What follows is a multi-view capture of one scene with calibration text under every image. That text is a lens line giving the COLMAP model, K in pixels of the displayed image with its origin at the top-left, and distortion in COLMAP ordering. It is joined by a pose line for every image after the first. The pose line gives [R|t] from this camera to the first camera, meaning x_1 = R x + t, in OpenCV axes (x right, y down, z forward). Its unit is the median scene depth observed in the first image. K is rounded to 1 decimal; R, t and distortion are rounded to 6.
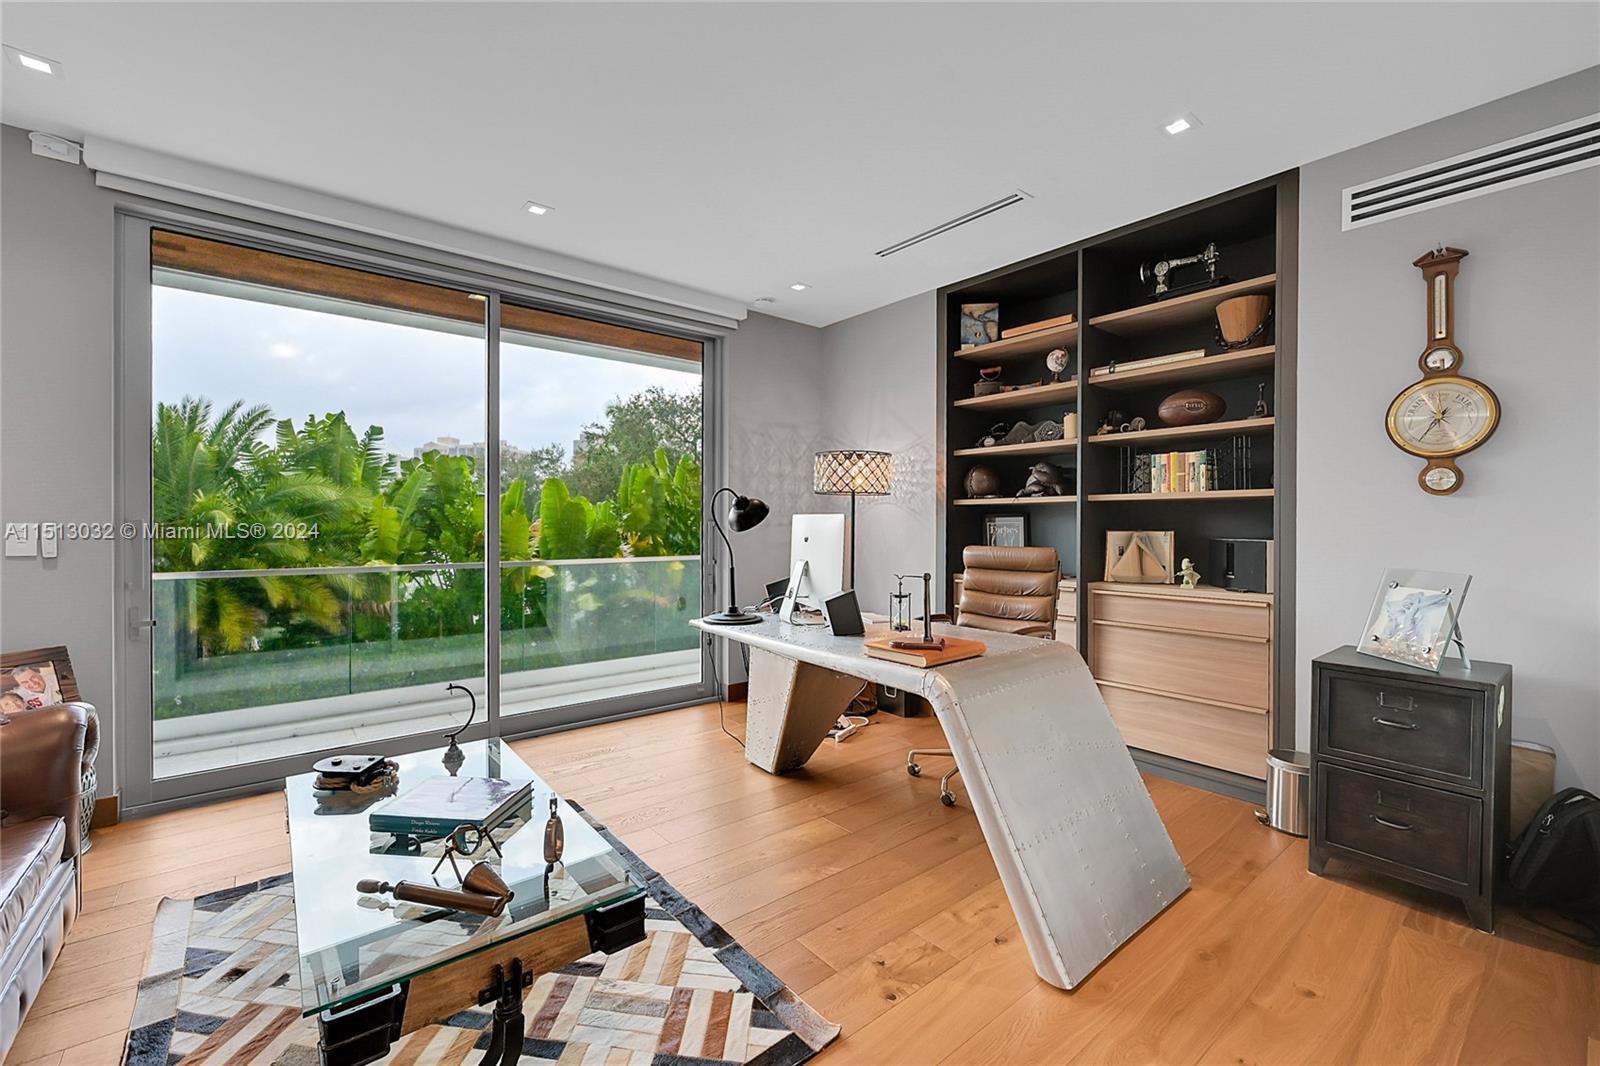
lens RADIAL K [[651.5, 0, 817.5], [0, 651.5, 532.7], [0, 0, 1]] dist [0.010274, -0.000168]
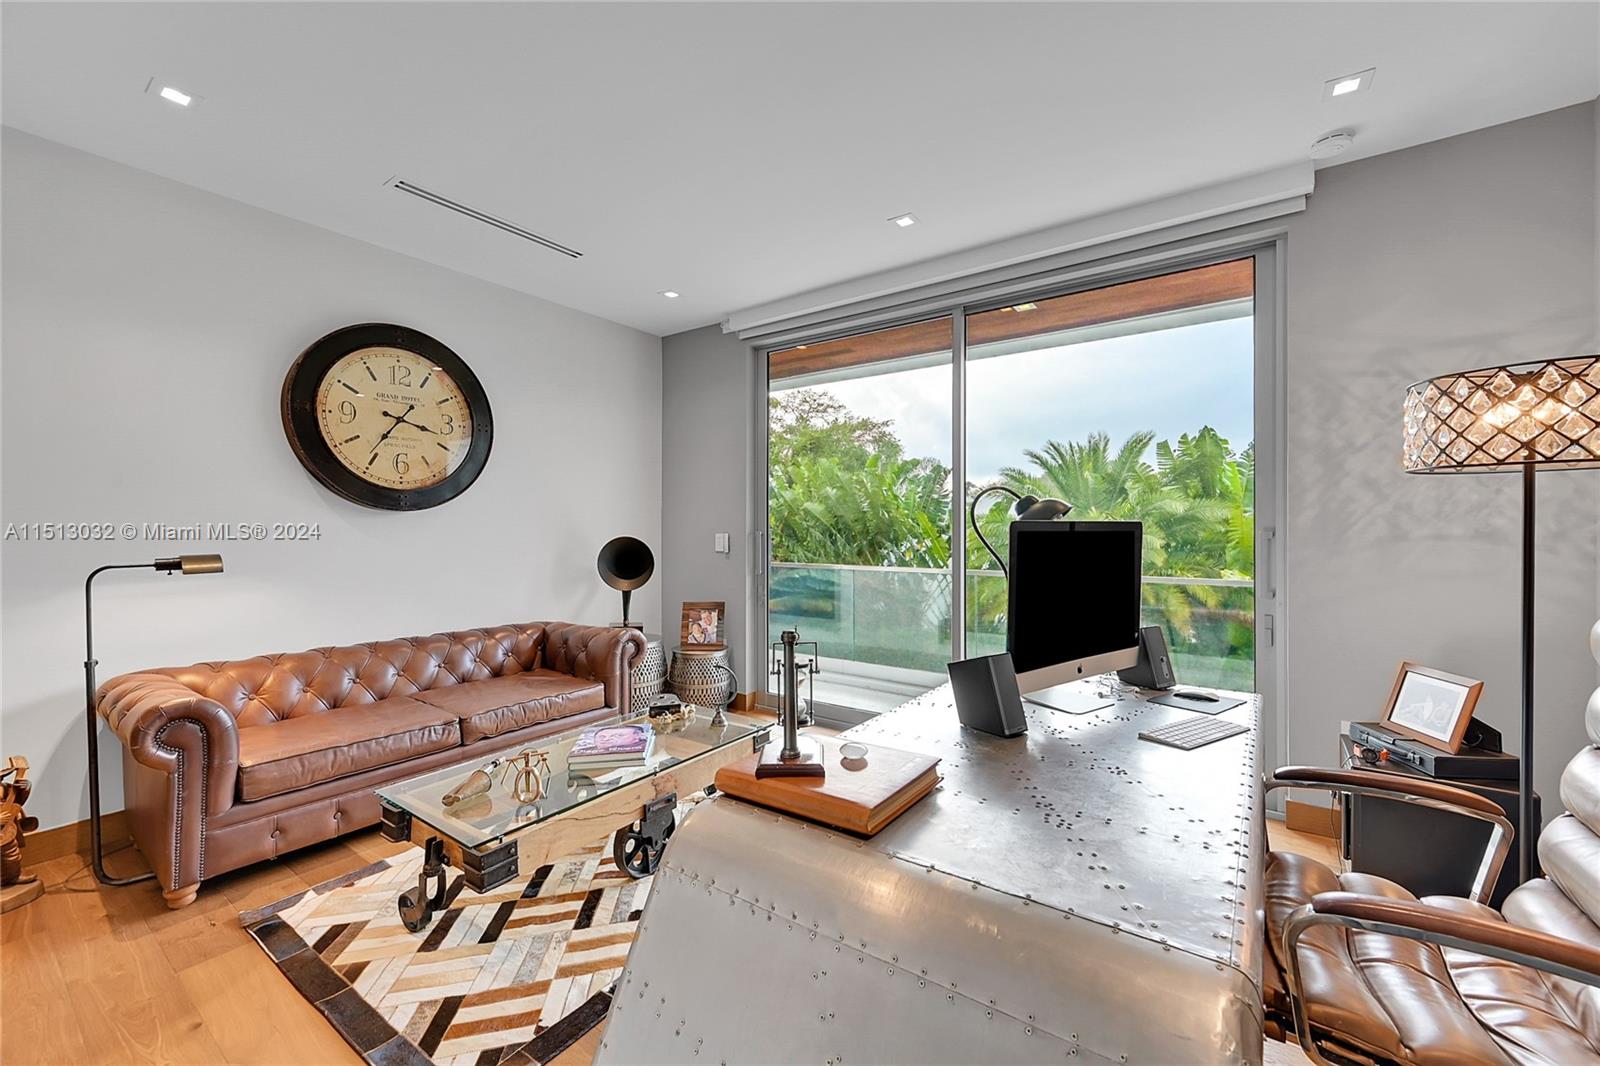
lens RADIAL K [[637.6, 0, 805.9], [0, 637.6, 531.5], [0, 0, 1]] dist [0.000942, 0.000171]
pose [[0.272731, -0.001820, -0.962089, 0.312166], [-0.012655, 0.999905, -0.005479, -0.006946], [0.962007, 0.013669, 0.272682, 0.393817]]
